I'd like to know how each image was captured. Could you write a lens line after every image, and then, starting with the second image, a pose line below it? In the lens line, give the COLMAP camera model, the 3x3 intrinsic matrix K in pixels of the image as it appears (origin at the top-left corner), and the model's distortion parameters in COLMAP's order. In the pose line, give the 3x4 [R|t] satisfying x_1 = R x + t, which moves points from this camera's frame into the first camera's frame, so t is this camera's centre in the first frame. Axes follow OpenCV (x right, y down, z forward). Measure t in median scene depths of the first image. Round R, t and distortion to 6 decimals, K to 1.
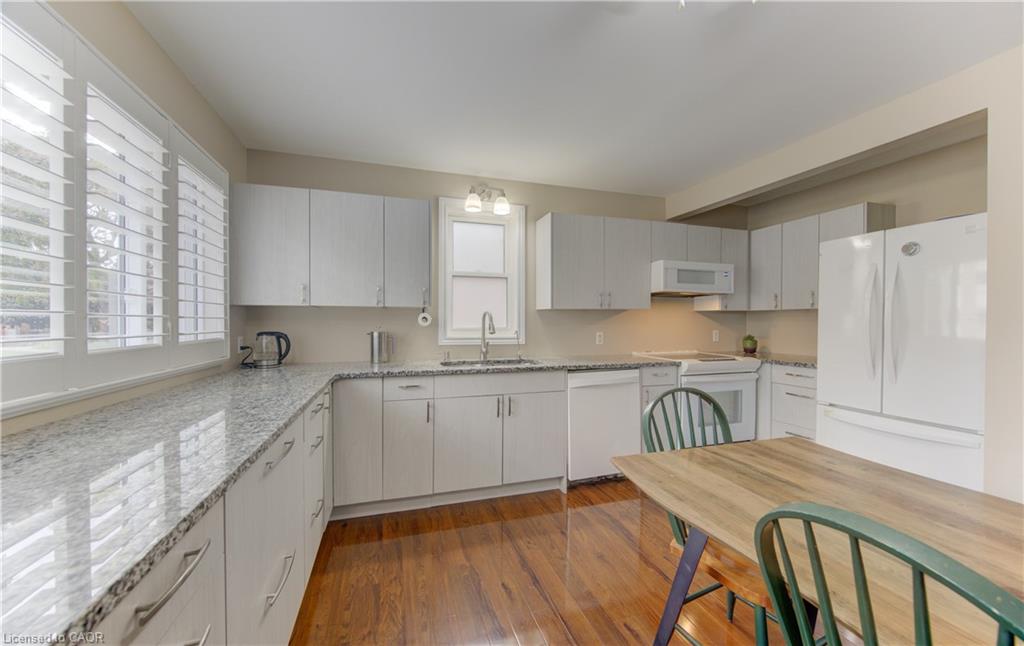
lens RADIAL K [[389.4, 0, 519.0], [0, 389.4, 320.6], [0, 0, 1]] dist [-0.003206, -0.000673]
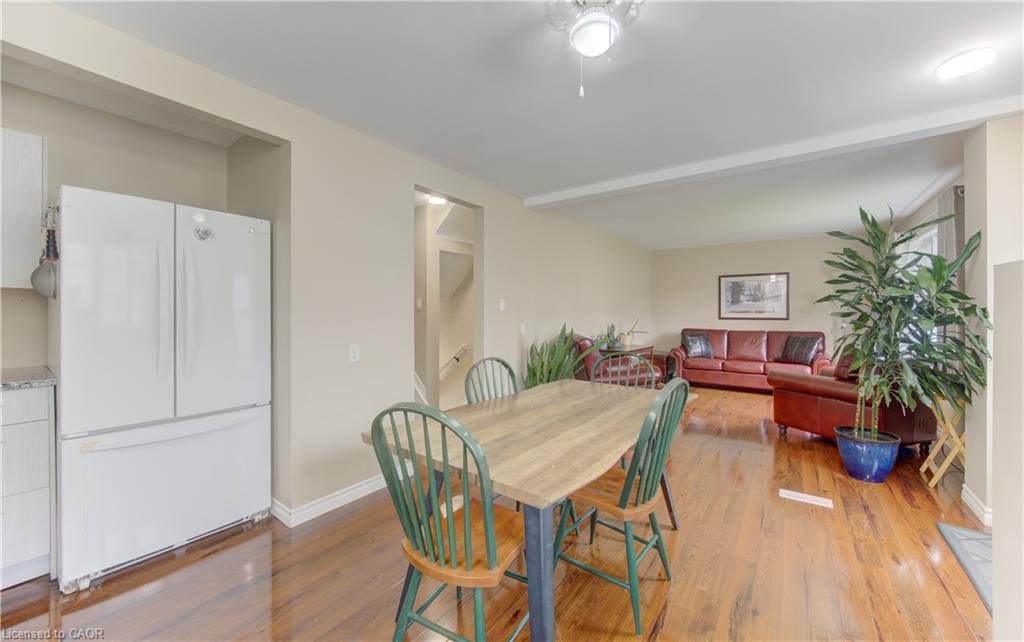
lens RADIAL K [[389.4, 0, 511.2], [0, 389.4, 310.3], [0, 0, 1]] dist [-0.003206, -0.000673]
pose [[-0.577308, -0.001644, 0.816525, -0.149144], [-0.007519, 0.999966, -0.003302, -0.000655], [-0.816492, -0.008046, -0.577301, 0.680637]]
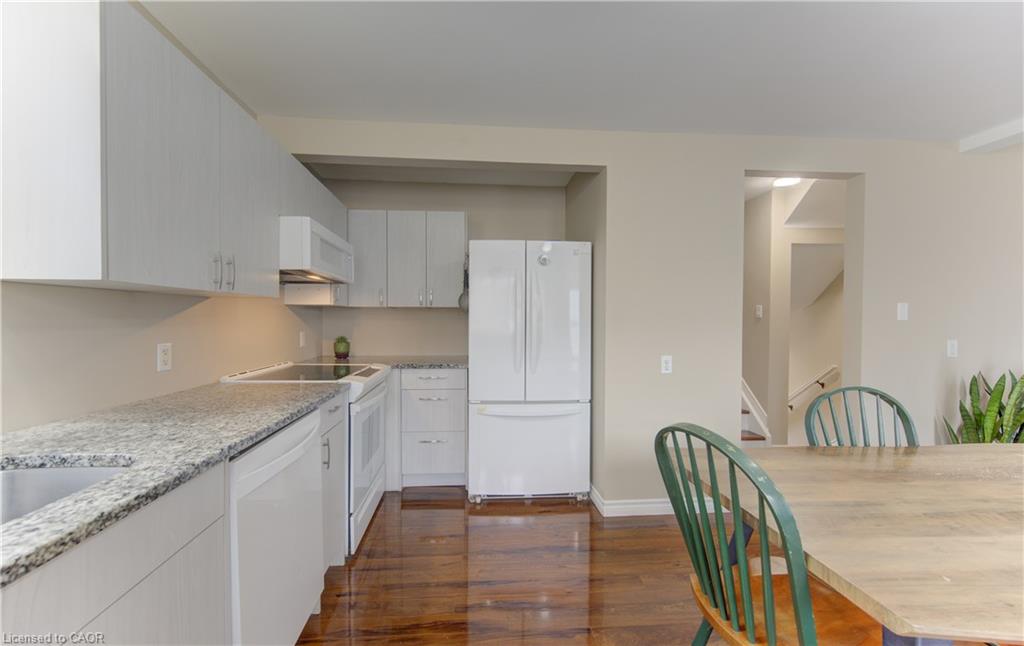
lens RADIAL K [[389.4, 0, 493.5], [0, 389.4, 326.3], [0, 0, 1]] dist [-0.003206, -0.000673]
pose [[0.266661, -0.017927, 0.963624, -0.150359], [-0.004490, 0.999793, 0.019843, -0.002261], [-0.963780, -0.009618, 0.266525, 0.616876]]
